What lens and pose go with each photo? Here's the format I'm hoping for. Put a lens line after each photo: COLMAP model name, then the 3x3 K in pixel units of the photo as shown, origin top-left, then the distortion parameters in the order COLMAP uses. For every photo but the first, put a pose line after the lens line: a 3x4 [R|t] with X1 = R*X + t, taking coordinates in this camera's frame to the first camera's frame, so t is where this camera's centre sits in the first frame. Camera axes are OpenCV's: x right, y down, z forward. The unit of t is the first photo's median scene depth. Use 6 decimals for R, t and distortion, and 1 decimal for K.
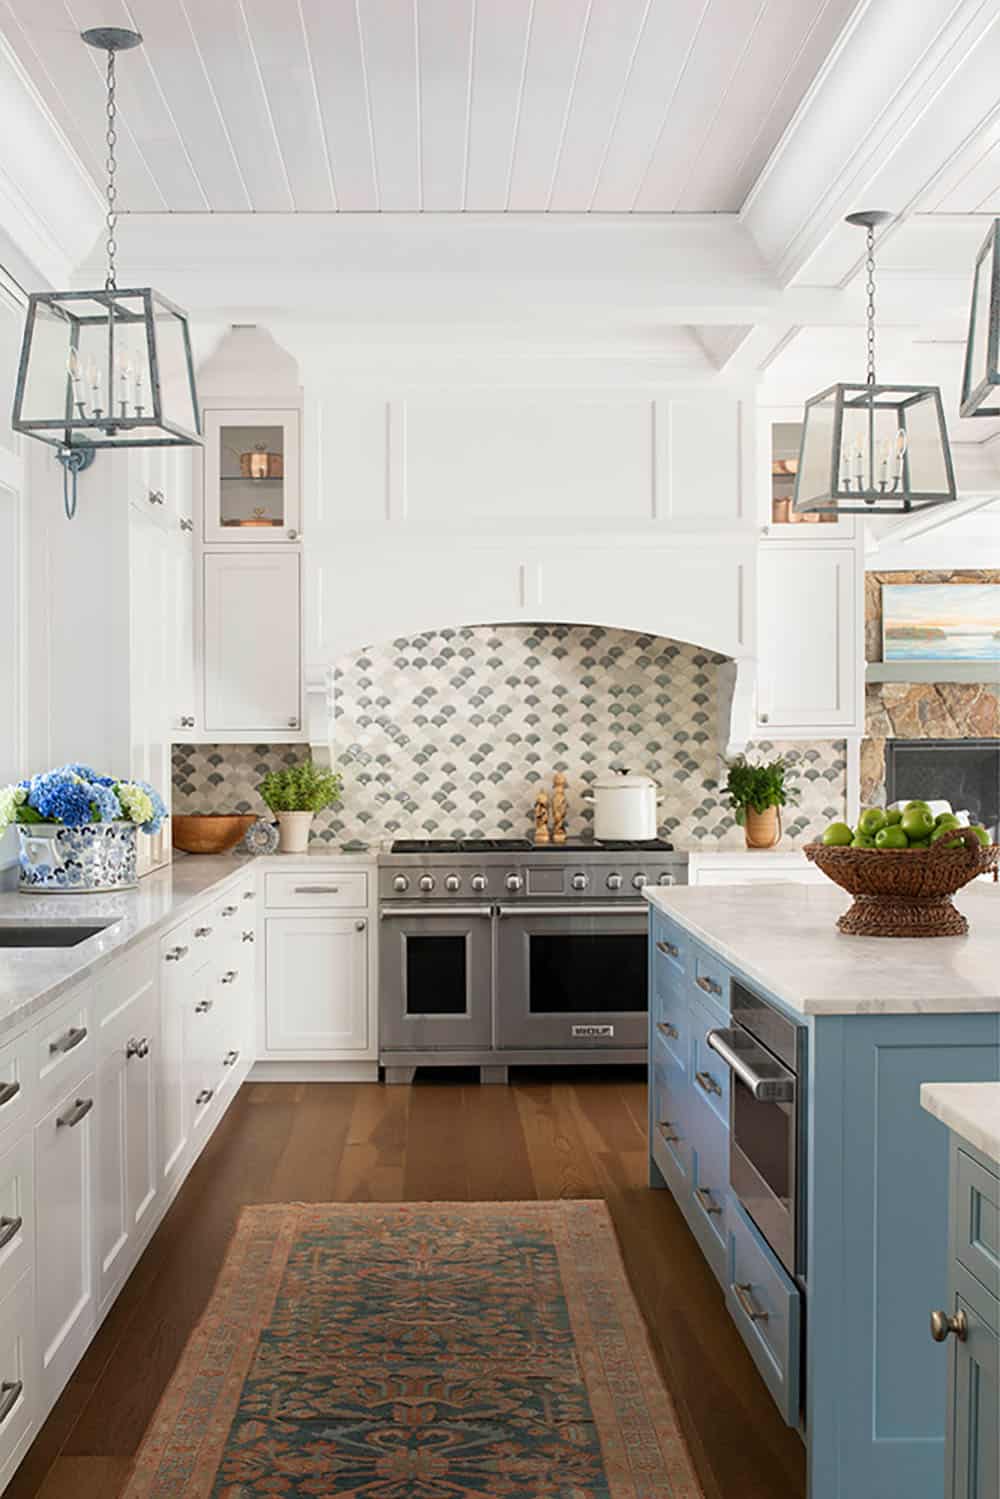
lens RADIAL K [[1995.8, 0, 500.0], [0, 1995.8, 749.5], [0, 0, 1]] dist [-0.017212, -0.030811]
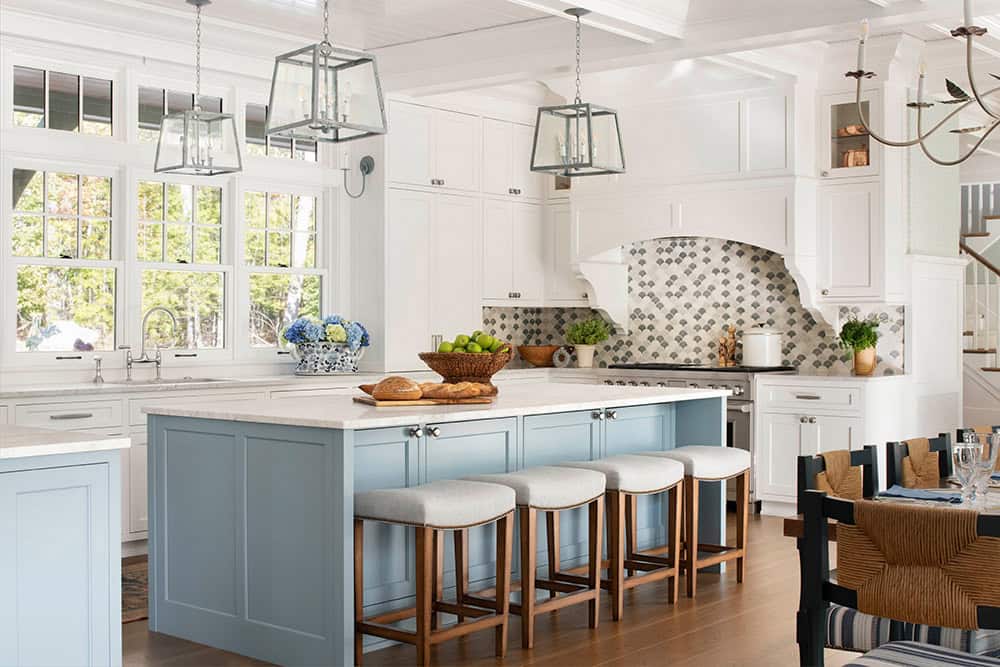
lens RADIAL K [[1331.4, 0, 500.0], [0, 1331.4, 333.5], [0, 0, 1]] dist [-0.017212, -0.030811]
pose [[0.757093, 0.015085, -0.653133, 0.602601], [-0.006719, 0.999860, 0.015304, 0.002565], [0.653273, -0.007198, 0.757088, 0.030965]]
